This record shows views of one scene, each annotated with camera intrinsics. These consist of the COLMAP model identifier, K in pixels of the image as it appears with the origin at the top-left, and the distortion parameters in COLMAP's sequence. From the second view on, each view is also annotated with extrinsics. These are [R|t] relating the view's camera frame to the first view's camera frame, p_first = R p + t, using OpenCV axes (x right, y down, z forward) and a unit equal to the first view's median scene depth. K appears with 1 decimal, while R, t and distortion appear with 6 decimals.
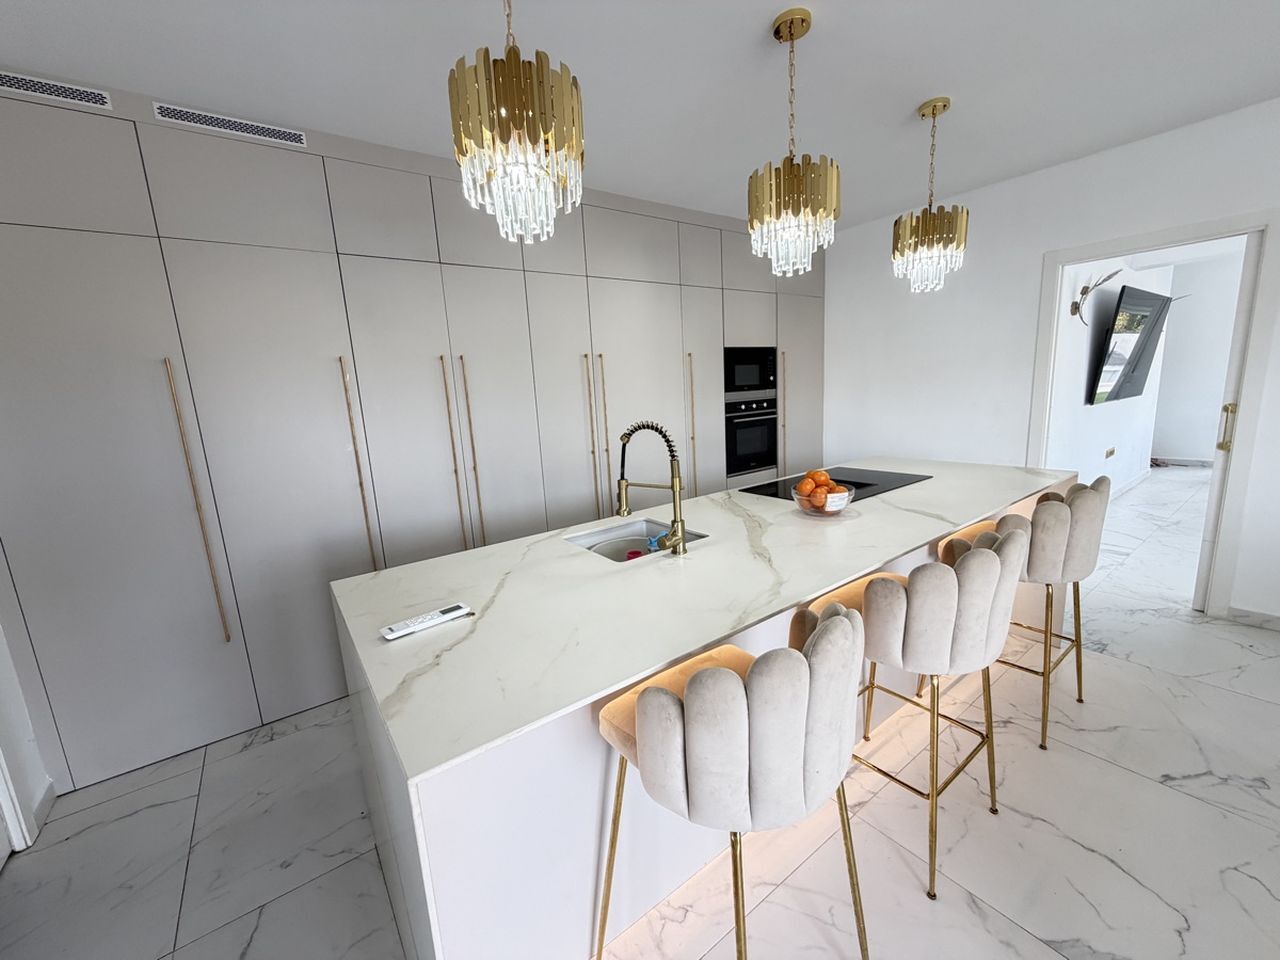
lens RADIAL K [[511.5, 0, 639.5], [0, 511.5, 482.0], [0, 0, 1]] dist [0.005830, 0.000108]
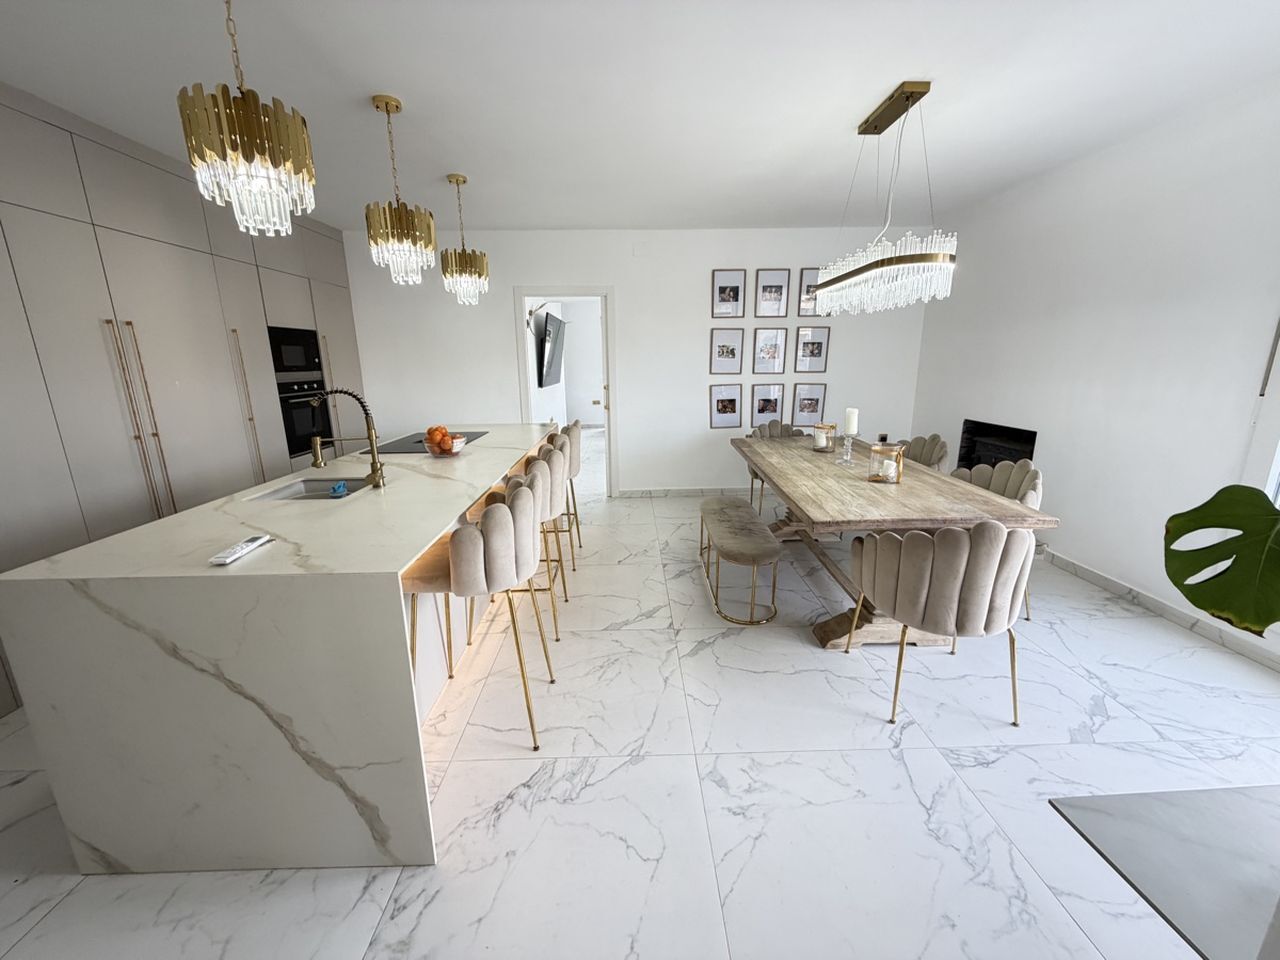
lens RADIAL K [[509.9, 0, 637.5], [0, 509.9, 481.0], [0, 0, 1]] dist [0.001635, 0.000186]
pose [[0.580137, -0.142939, 0.801879, -0.298465], [0.129463, 0.988148, 0.082480, 0.050470], [-0.804165, 0.055965, 0.591766, -0.163404]]
